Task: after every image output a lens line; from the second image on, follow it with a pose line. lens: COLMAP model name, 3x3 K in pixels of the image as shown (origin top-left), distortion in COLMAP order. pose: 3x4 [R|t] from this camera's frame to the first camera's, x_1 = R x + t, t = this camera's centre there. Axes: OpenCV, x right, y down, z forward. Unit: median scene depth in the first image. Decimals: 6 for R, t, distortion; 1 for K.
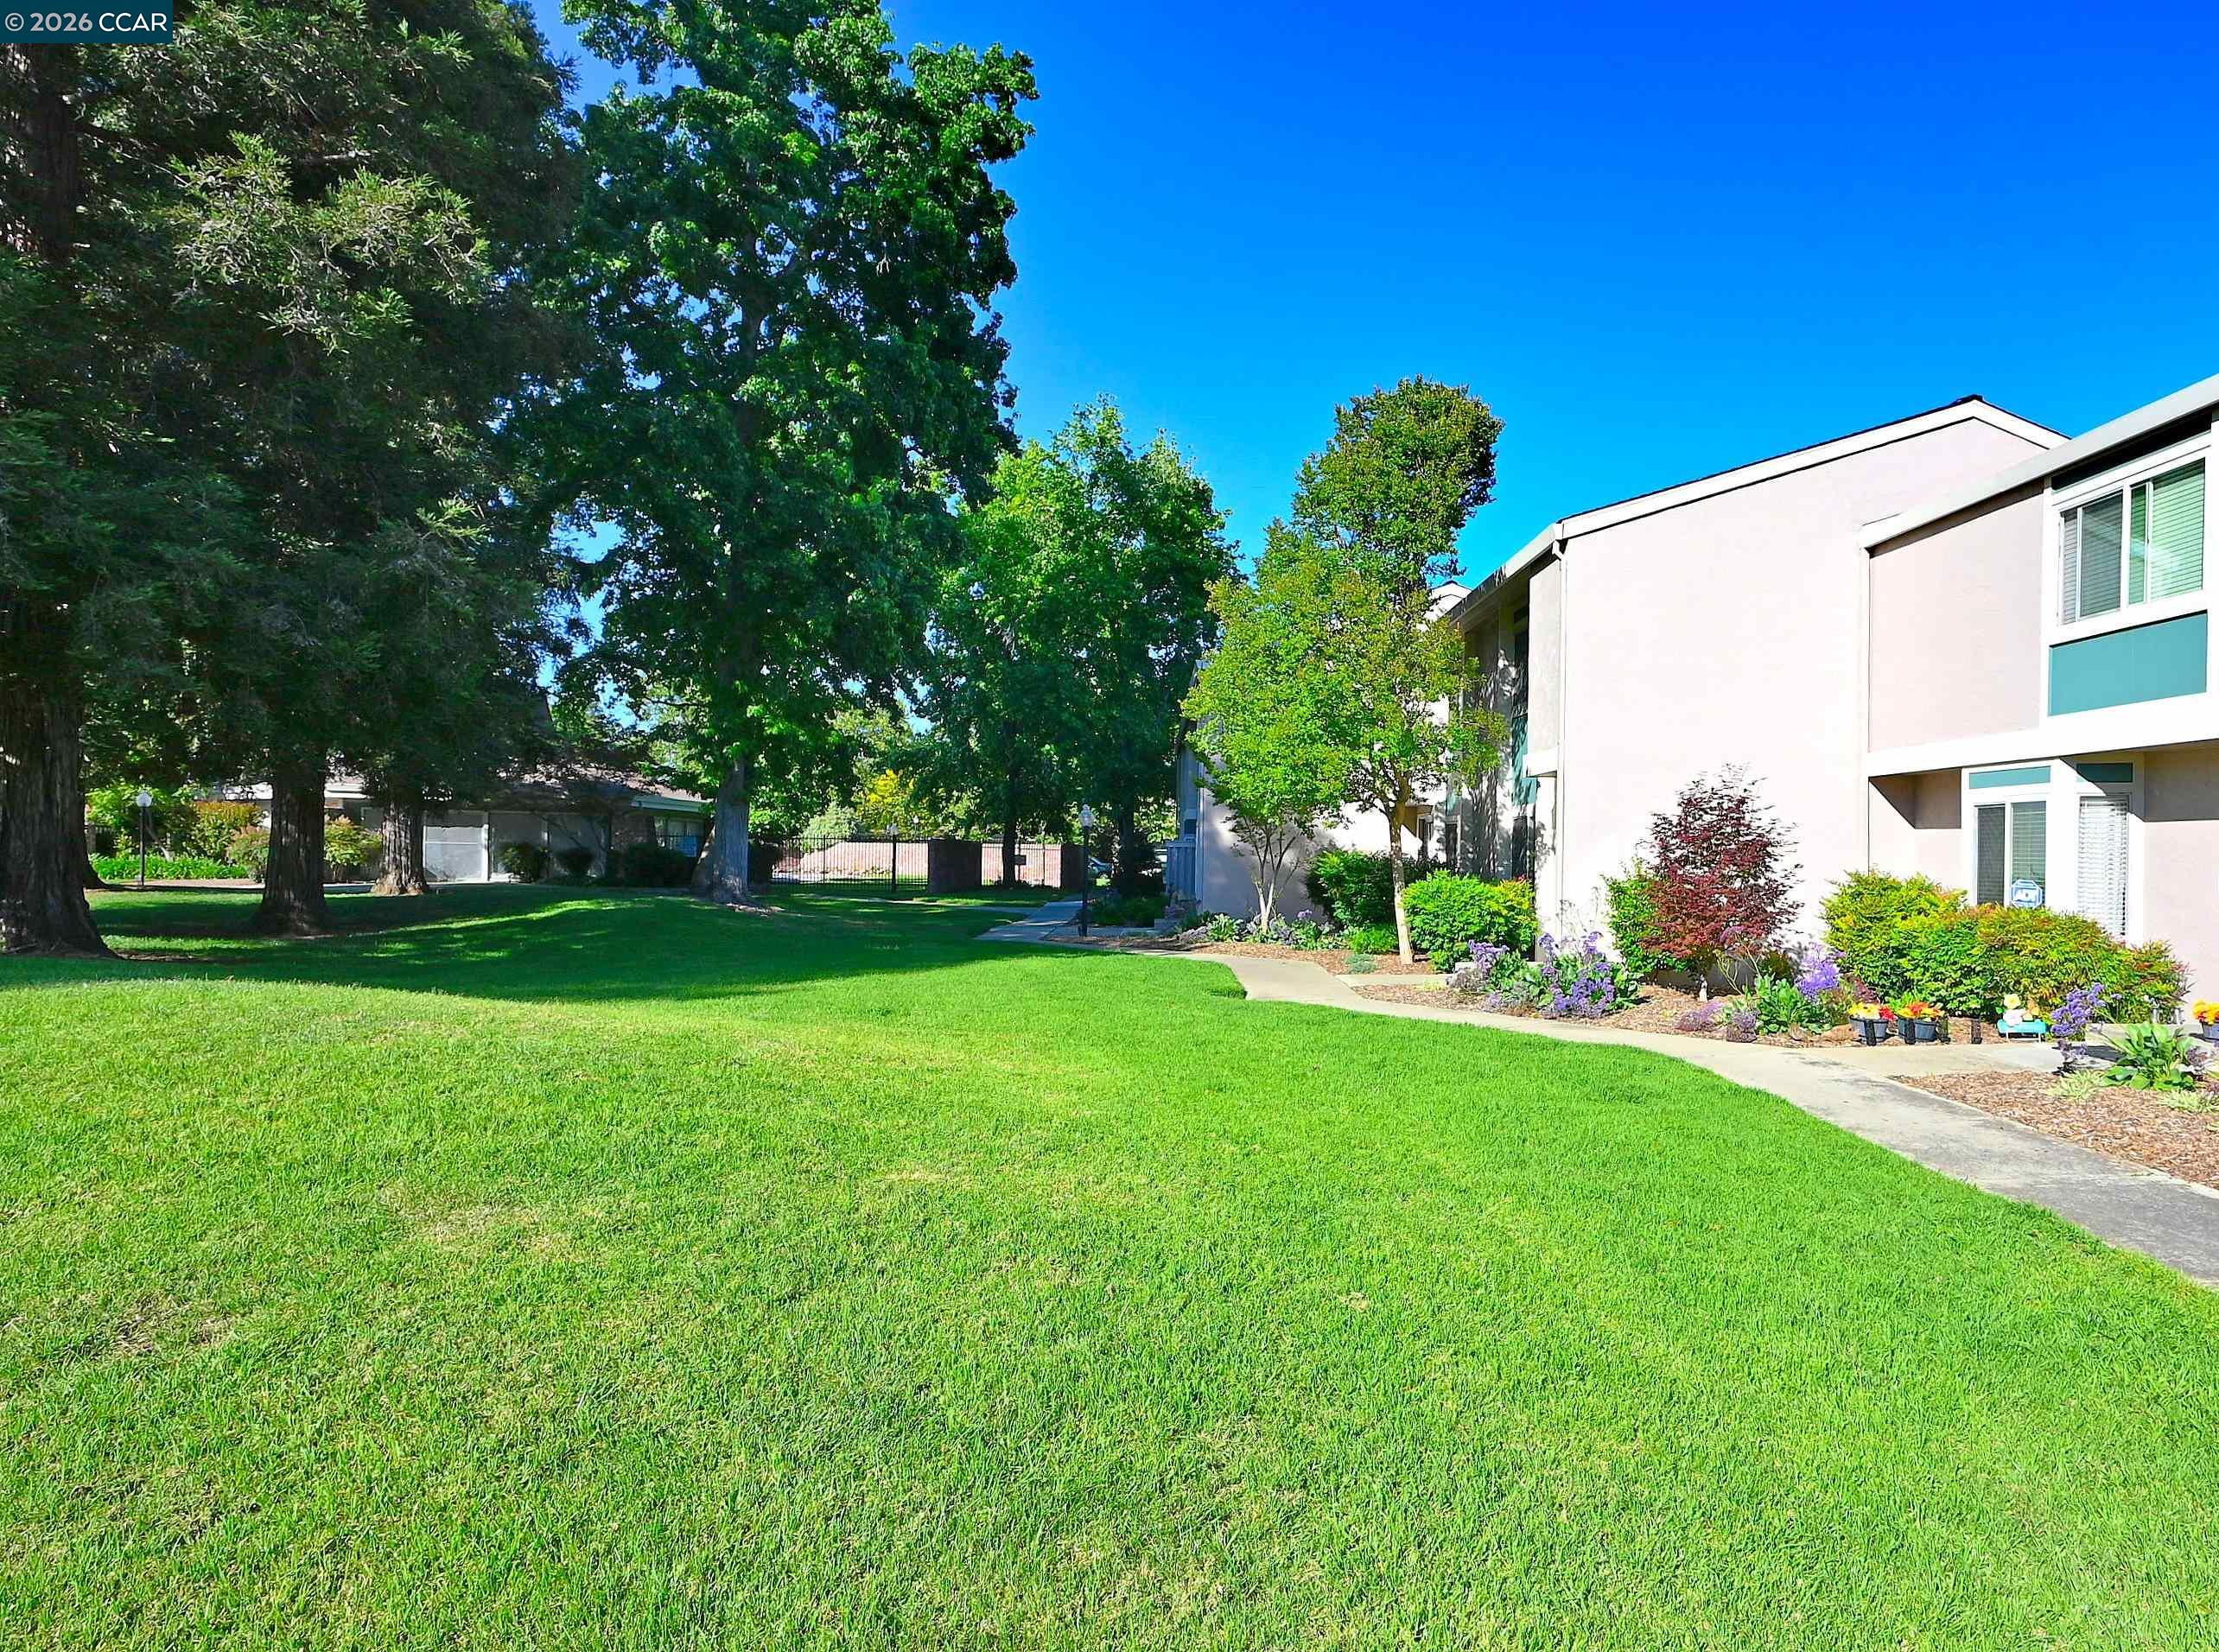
lens RADIAL K [[1166.7, 0, 1112.2], [0, 1166.7, 835.4], [0, 0, 1]] dist [0.016380, 0.000772]
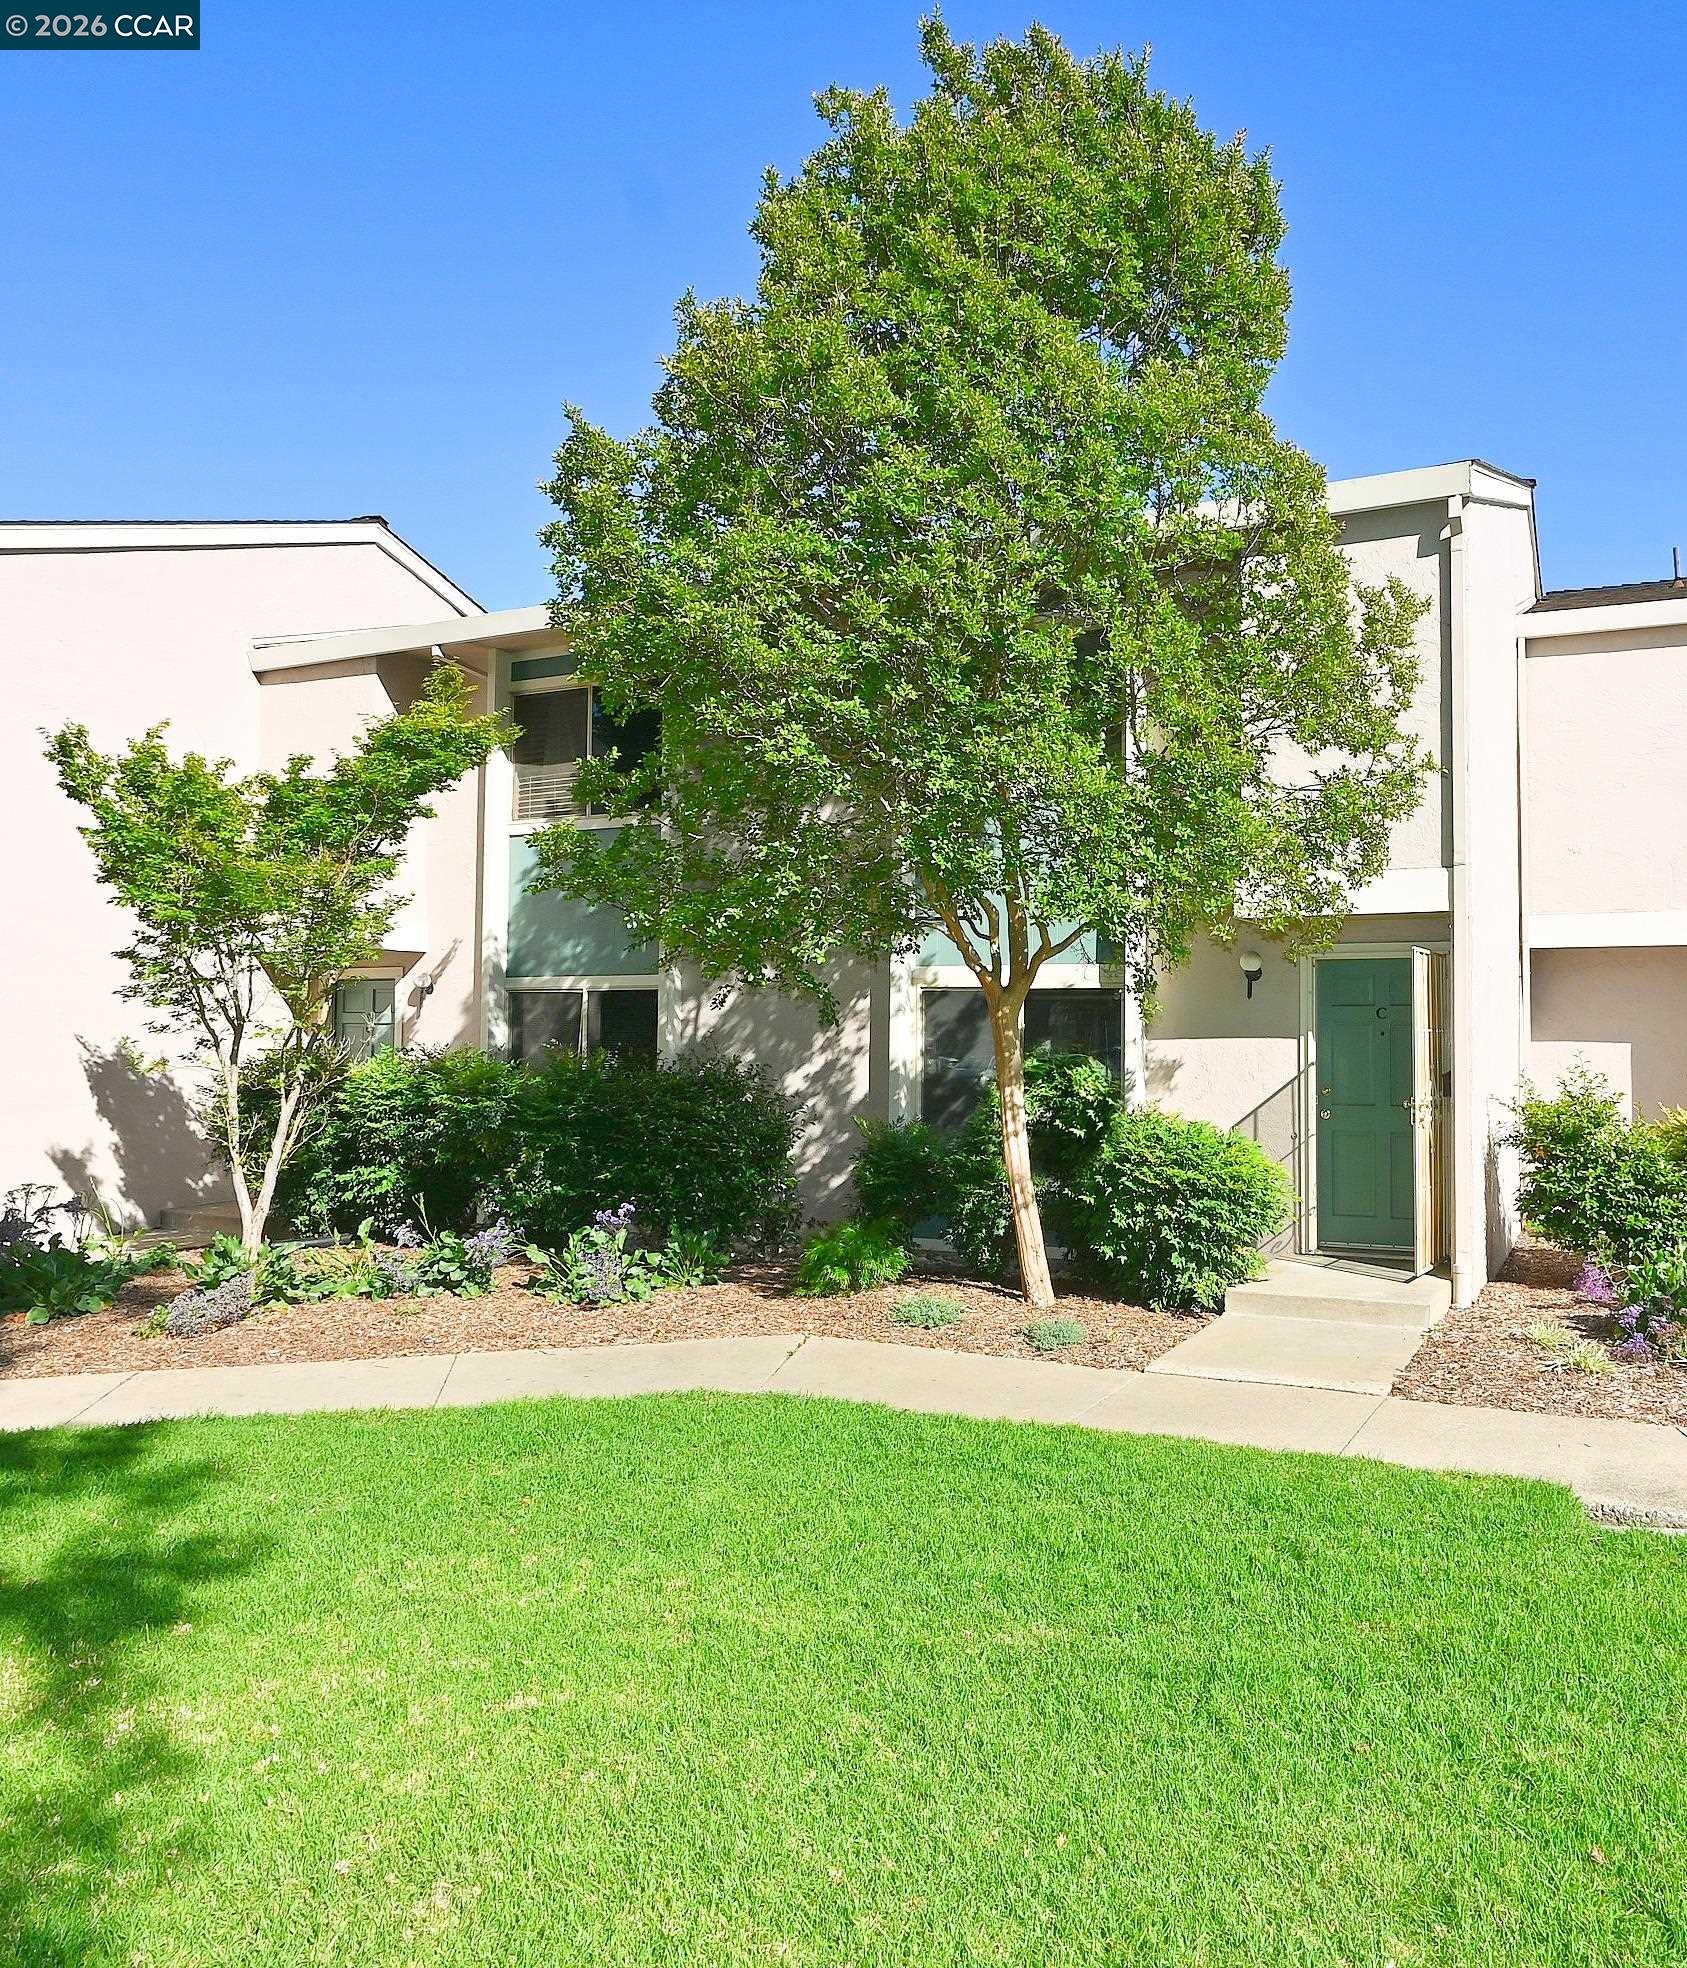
lens RADIAL K [[1477.4, 0, 846.0], [0, 1477.4, 1042.0], [0, 0, 1]] dist [0.005547, -0.000367]
pose [[0.462371, -0.007165, 0.886658, -0.137632], [-0.000693, 0.999964, 0.008442, 0.002353], [-0.886686, -0.004518, 0.462349, 0.360749]]
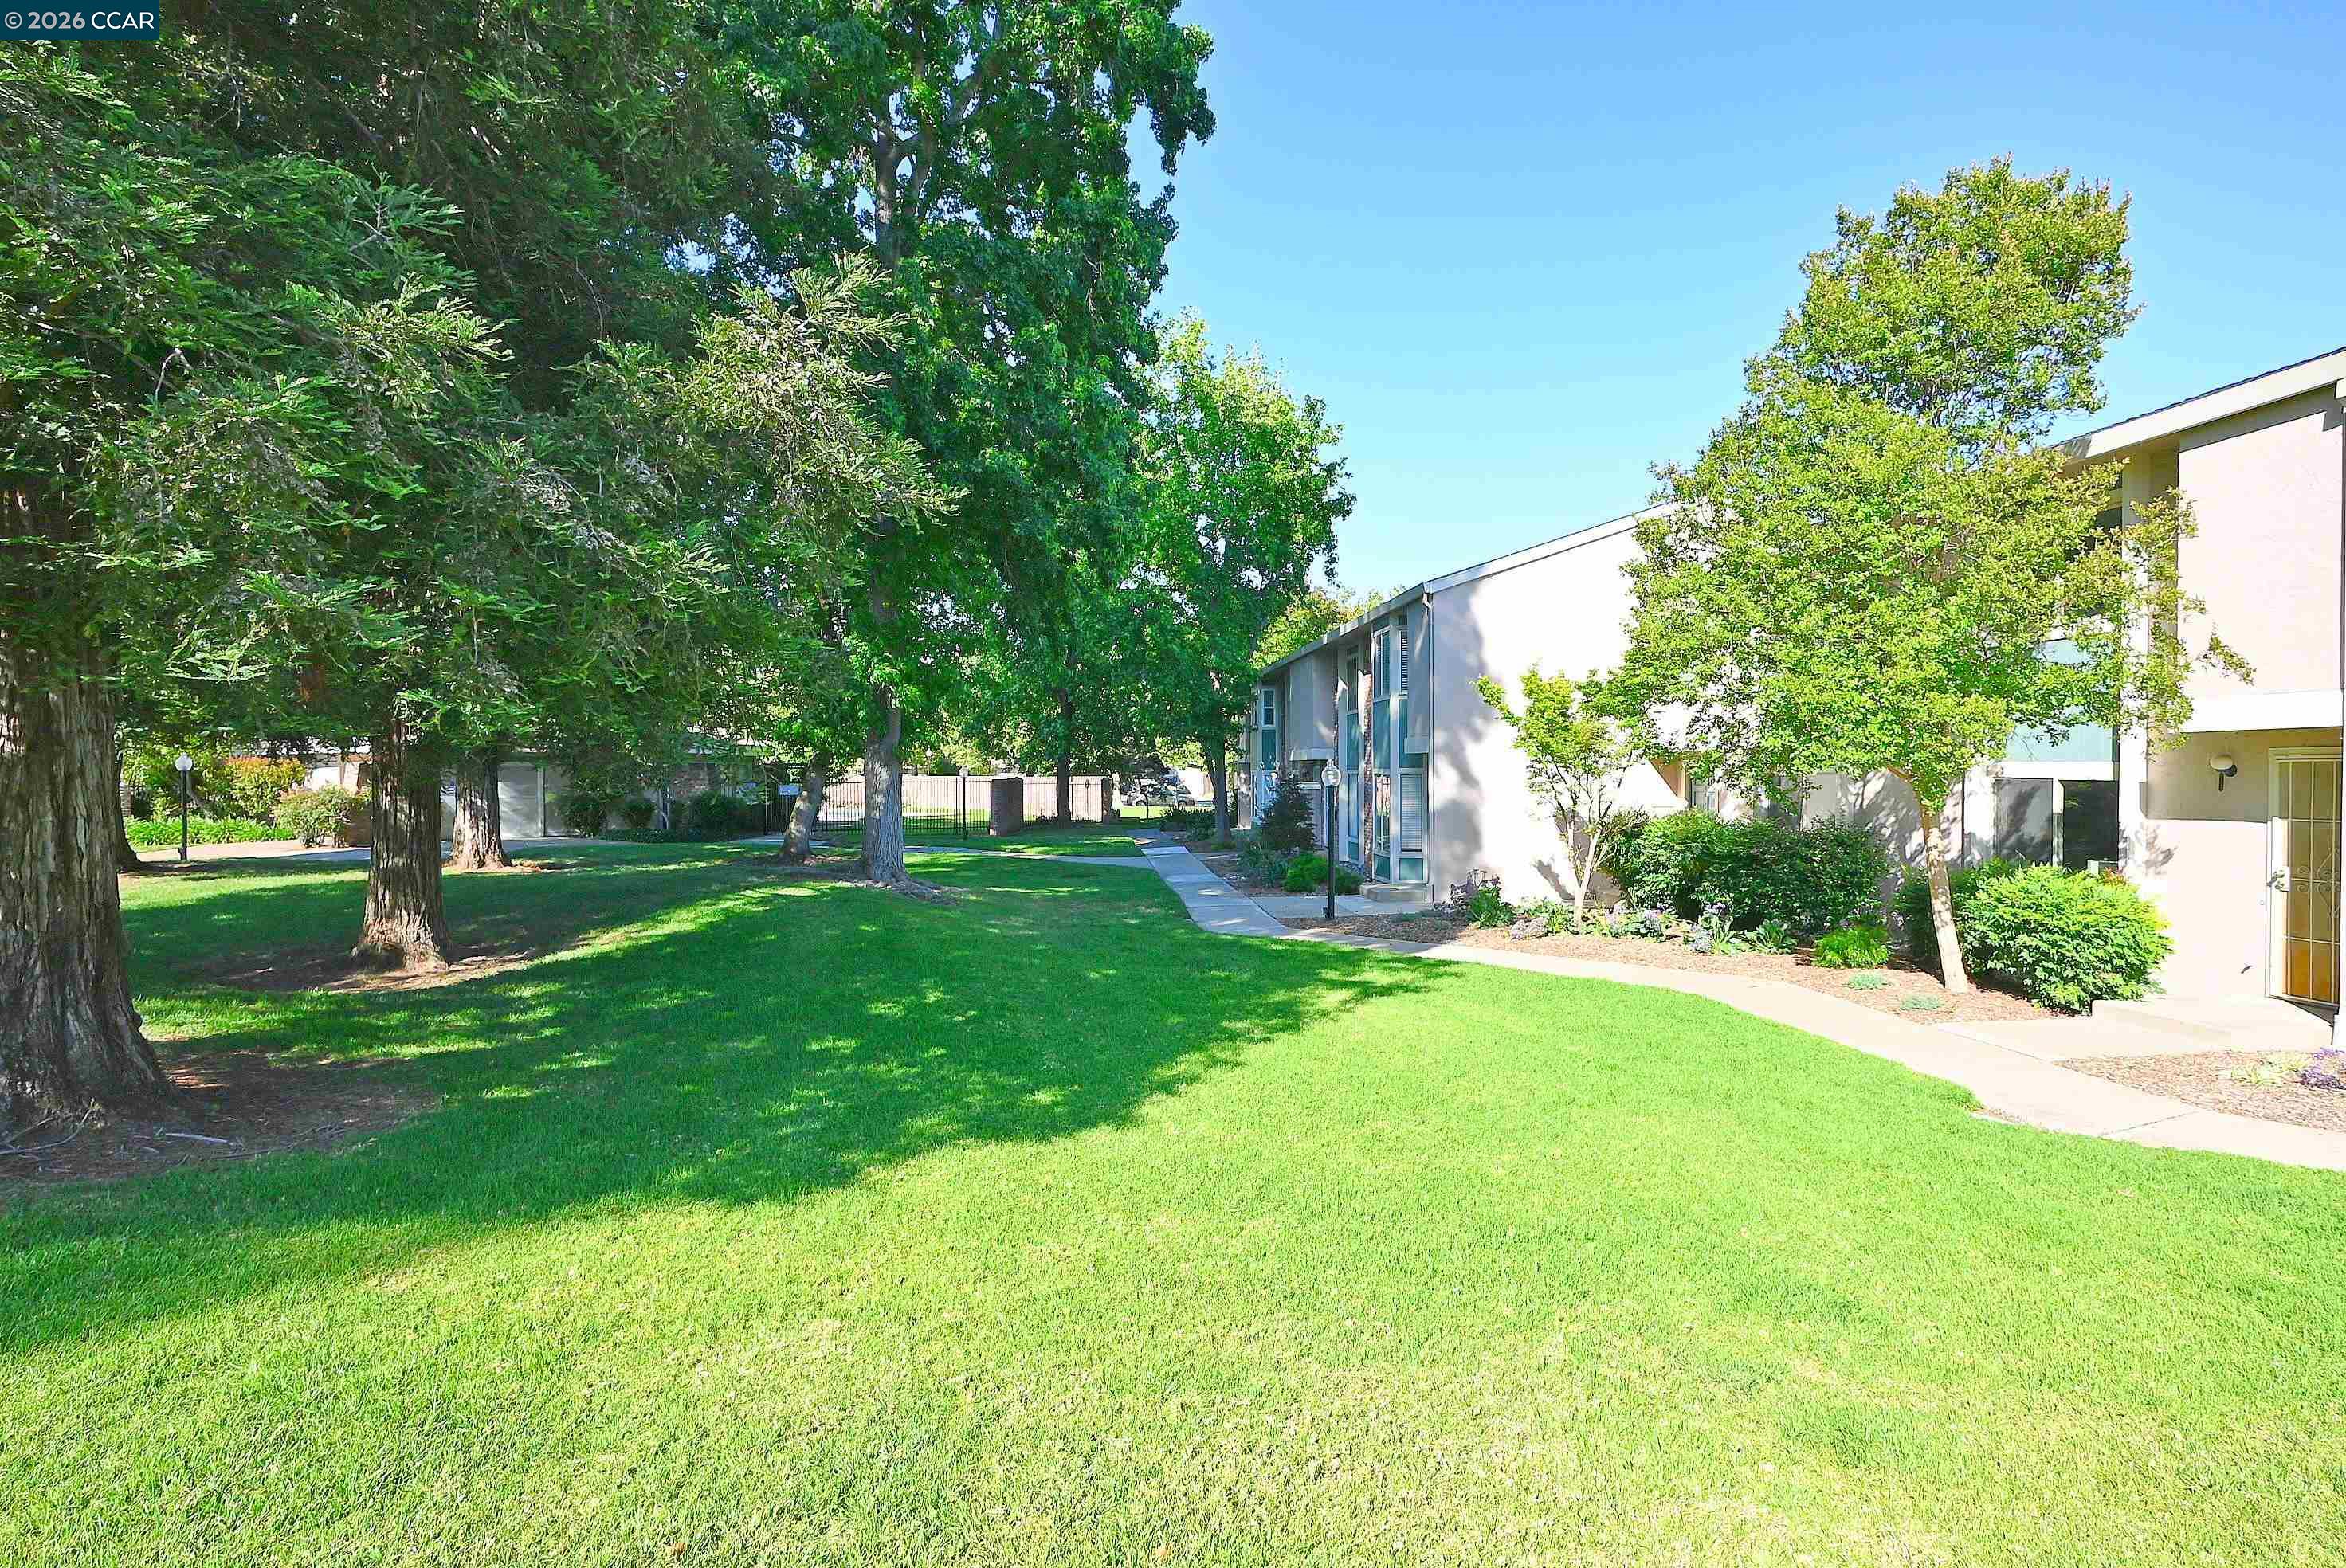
lens RADIAL K [[1162.5, 0, 1174.8], [0, 1162.5, 782.6], [0, 0, 1]] dist [-0.004356, 0.001294]
pose [[0.999535, -0.019650, 0.023321, -0.108389], [0.019318, 0.999710, 0.014373, -0.016194], [-0.023597, -0.013916, 0.999625, 0.123393]]
